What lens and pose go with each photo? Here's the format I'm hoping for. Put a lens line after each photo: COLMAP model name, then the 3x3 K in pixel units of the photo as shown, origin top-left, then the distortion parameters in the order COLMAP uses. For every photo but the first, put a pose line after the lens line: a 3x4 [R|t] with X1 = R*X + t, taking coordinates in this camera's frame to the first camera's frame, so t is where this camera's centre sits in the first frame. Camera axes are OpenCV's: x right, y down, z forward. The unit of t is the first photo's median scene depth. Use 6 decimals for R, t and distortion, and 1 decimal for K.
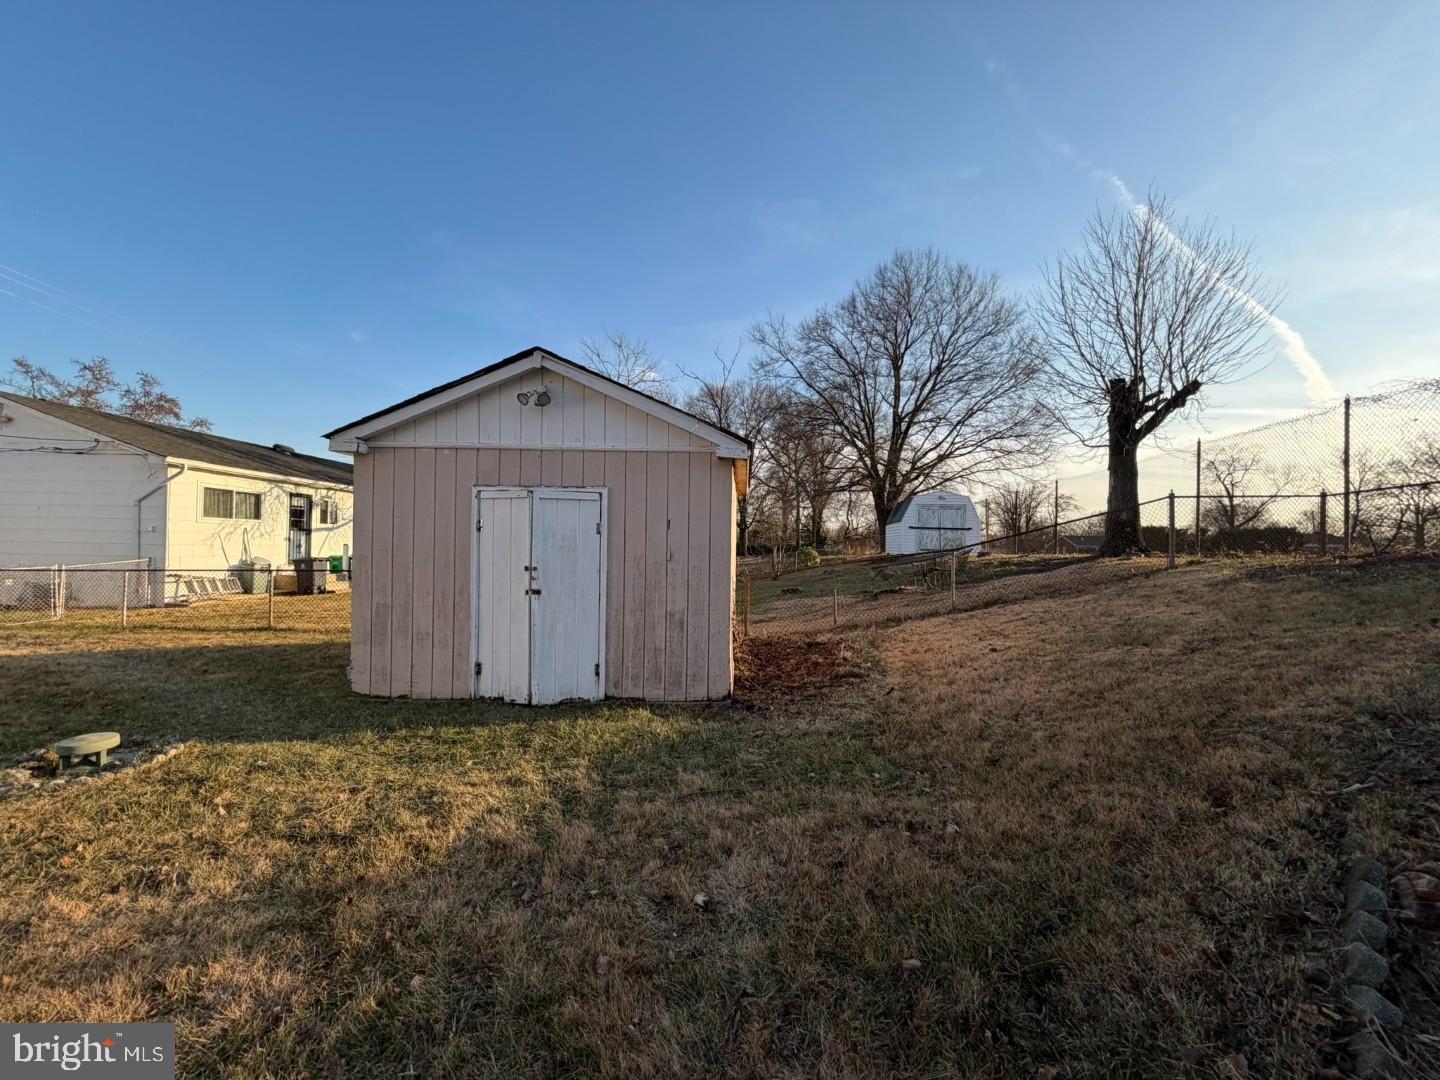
lens RADIAL K [[574.1, 0, 719.2], [0, 574.1, 538.7], [0, 0, 1]] dist [-0.000685, -0.000098]
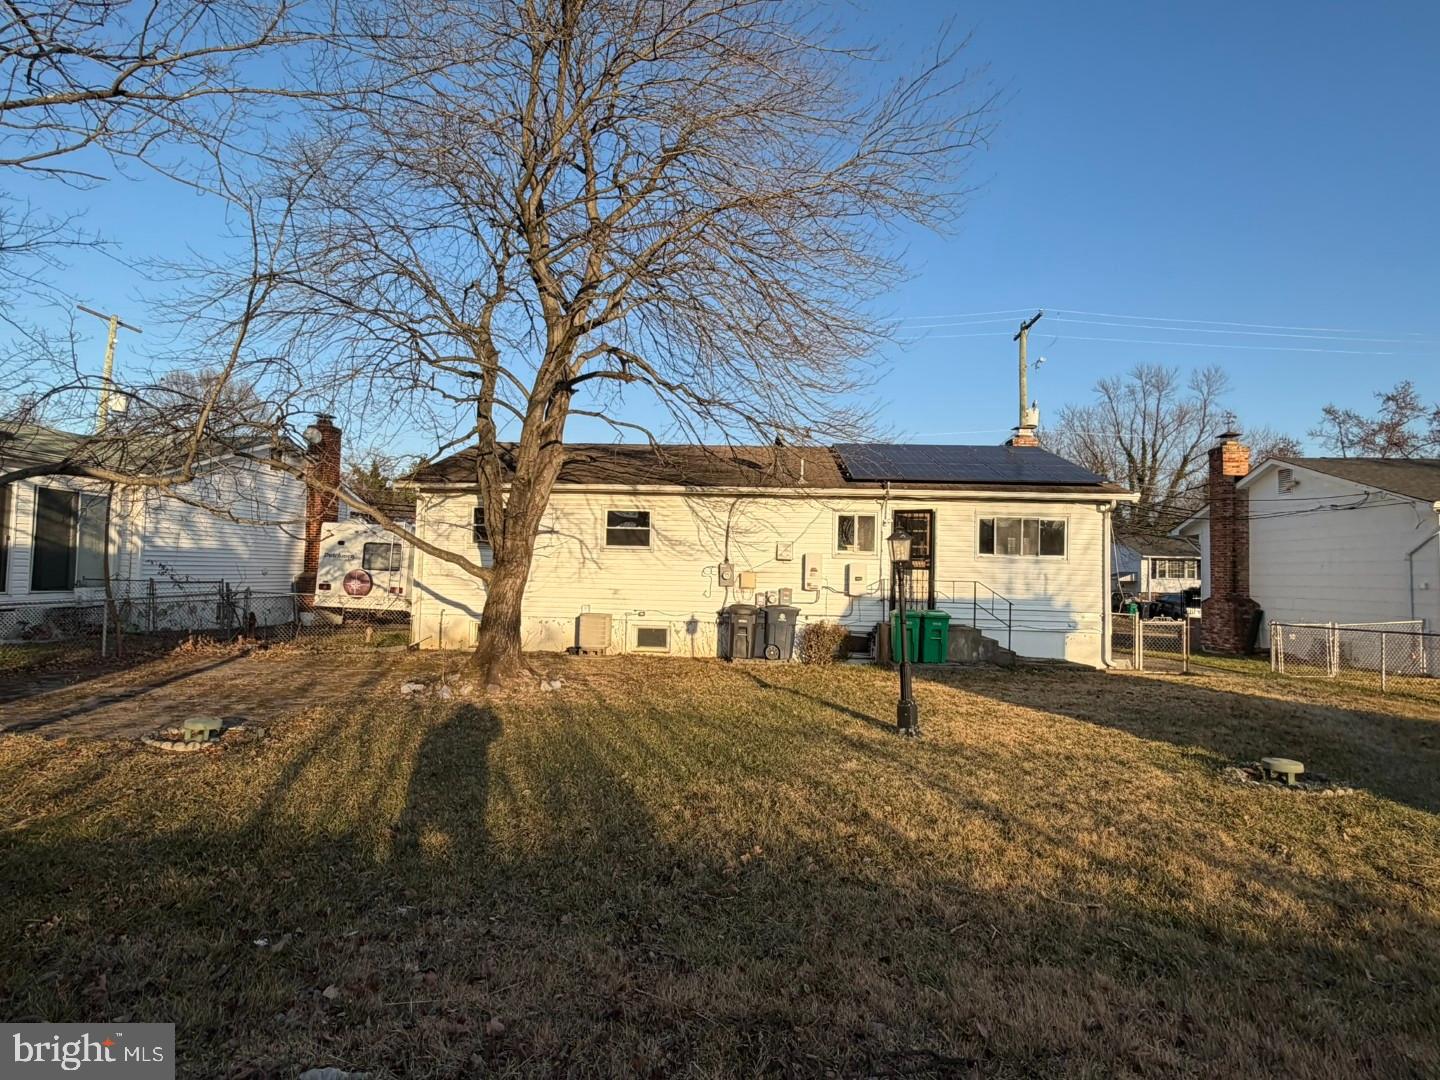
lens RADIAL K [[757.0, 0, 719.6], [0, 757.0, 544.5], [0, 0, 1]] dist [-0.000897, -0.000138]
pose [[-0.003288, -0.058333, -0.998292, 0.289276], [-0.007307, 0.998272, -0.058307, -0.009876], [0.999968, 0.007102, -0.003709, -0.113519]]
